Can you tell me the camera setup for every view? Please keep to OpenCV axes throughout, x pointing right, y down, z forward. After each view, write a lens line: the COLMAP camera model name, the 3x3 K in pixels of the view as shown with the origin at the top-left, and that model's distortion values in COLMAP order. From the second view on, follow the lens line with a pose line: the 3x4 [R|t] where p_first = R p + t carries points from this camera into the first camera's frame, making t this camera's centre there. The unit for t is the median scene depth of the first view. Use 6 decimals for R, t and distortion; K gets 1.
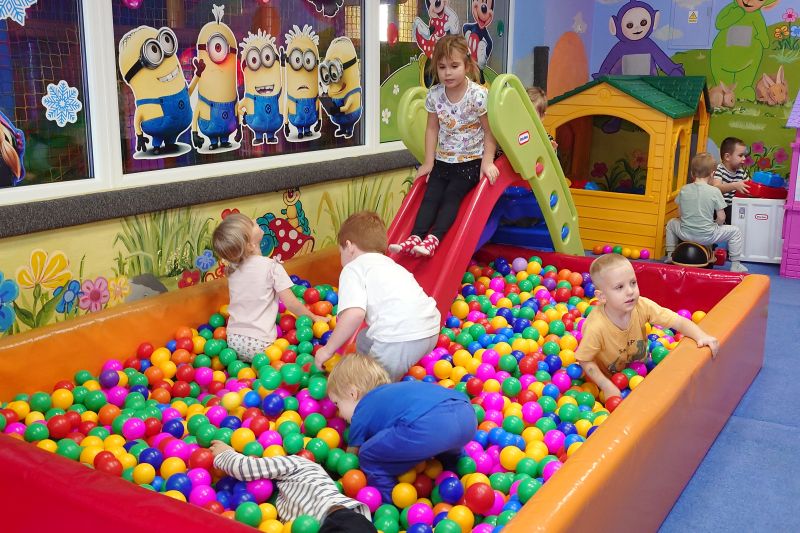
lens RADIAL K [[852.1, 0, 401.9], [0, 852.1, 260.4], [0, 0, 1]] dist [-0.011702, 0.014813]
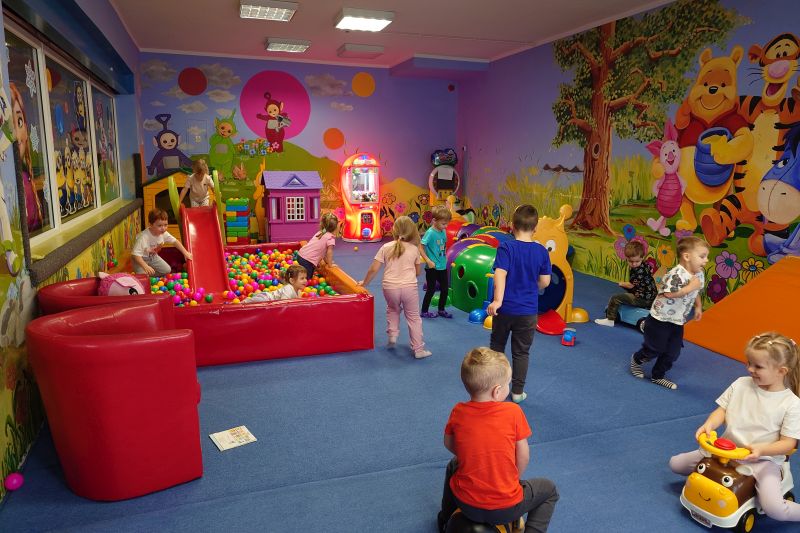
lens RADIAL K [[554.1, 0, 398.8], [0, 554.1, 259.8], [0, 0, 1]] dist [-0.003206, -0.000658]
pose [[0.626490, -0.141962, 0.766392, -0.671023], [0.168679, 0.984666, 0.044506, 0.041790], [-0.760958, 0.101392, 0.640829, -0.326680]]
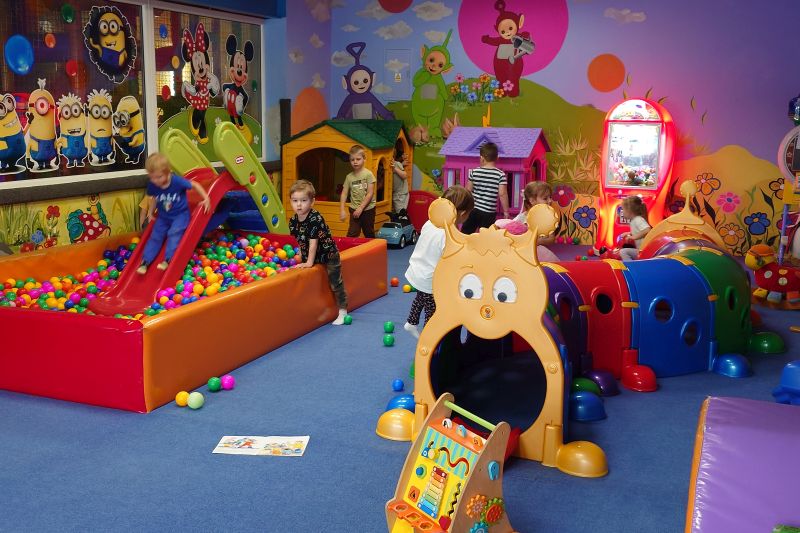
lens RADIAL K [[881.1, 0, 400.0], [0, 881.1, 266.5], [0, 0, 1]] dist [-0.009043, 0.015070]
pose [[0.983095, -0.029690, 0.180673, 0.118578], [0.036840, 0.998660, -0.036353, 0.118214], [-0.179351, 0.042394, 0.982871, -0.635375]]
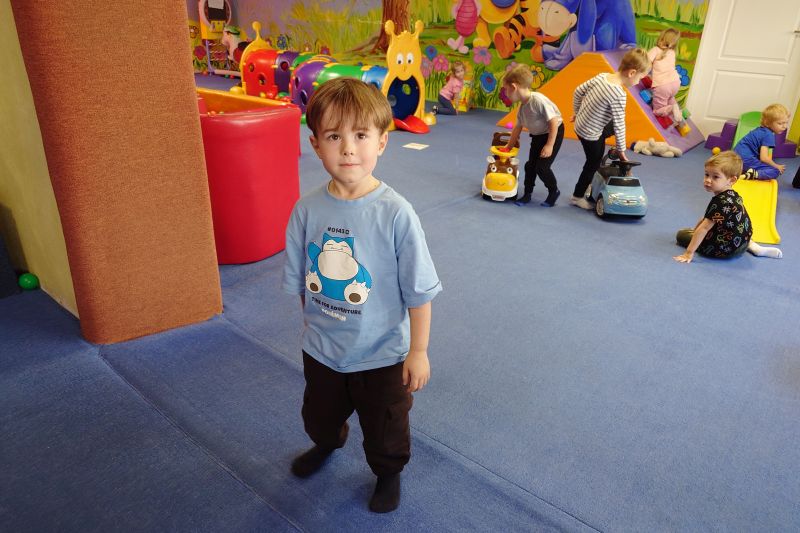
lens RADIAL K [[559.4, 0, 405.4], [0, 559.4, 271.3], [0, 0, 1]] dist [-0.003822, -0.001473]
pose [[0.130877, -0.428530, 0.893998, -1.018923], [0.192716, 0.895550, 0.401061, 0.033740], [-0.972487, 0.119798, 0.199792, -0.048238]]
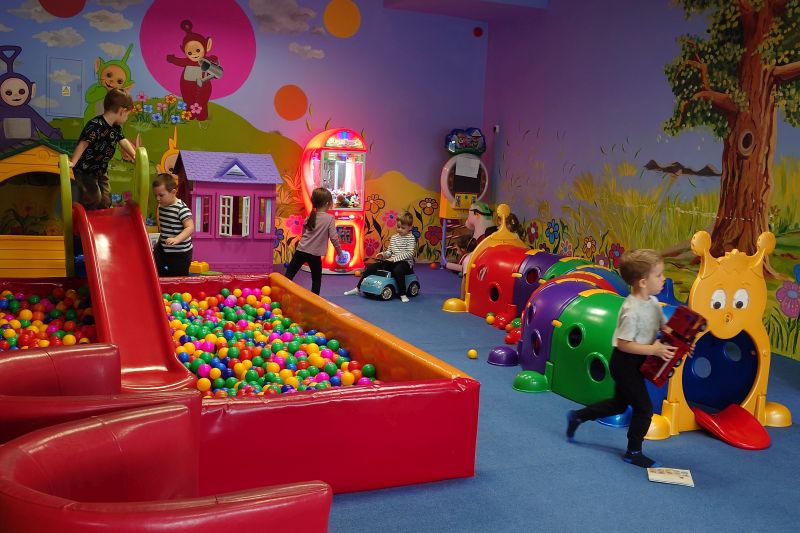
lens RADIAL K [[855.0, 0, 403.7], [0, 855.0, 268.4], [0, 0, 1]] dist [-0.005103, 0.004187]
pose [[0.540792, -0.100293, 0.835156, -0.701993], [0.135905, 0.990239, 0.030913, -0.007835], [-0.830104, 0.096784, 0.549144, -0.085918]]
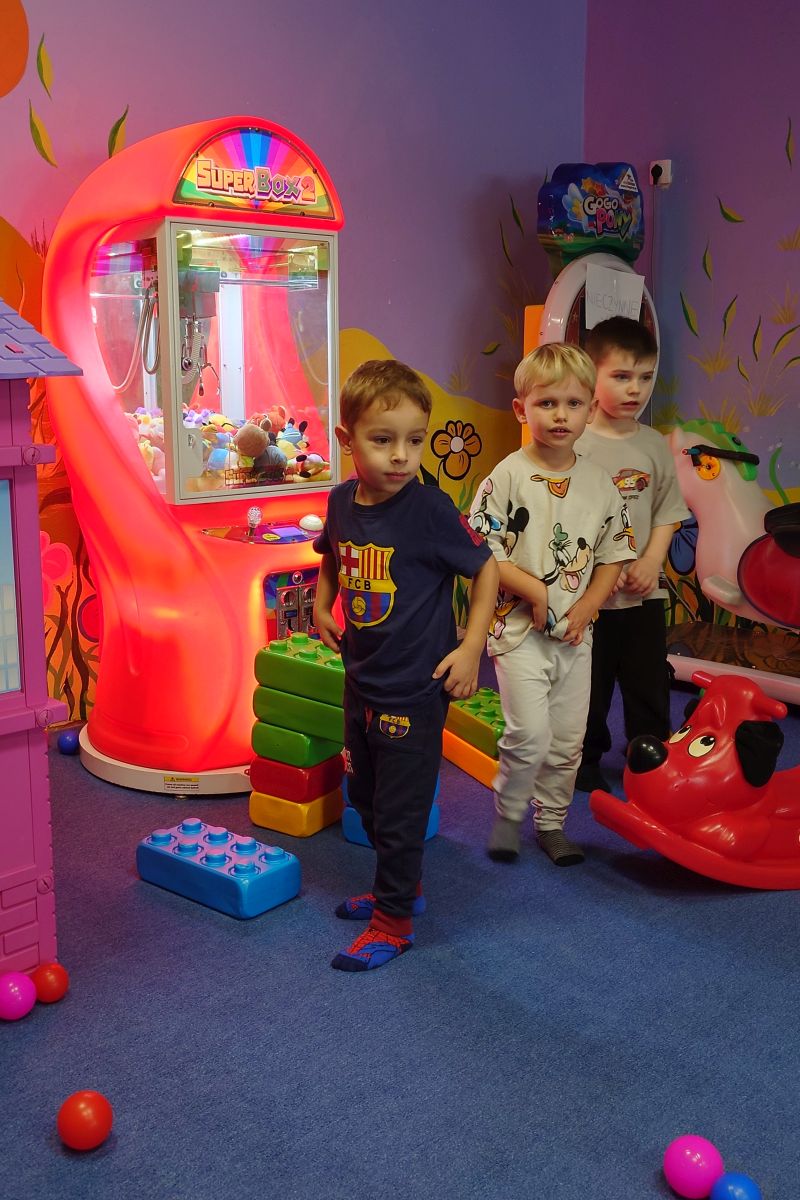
lens RADIAL K [[1219.2, 0, 400.0], [0, 1219.2, 600.0], [0, 0, 1]] dist [-0.010653, -0.007371]
pose [[0.234413, -0.197711, 0.951820, 0.345497], [0.214569, 0.965476, 0.147704, -0.132788], [-0.948162, 0.169607, 0.268743, 0.932316]]
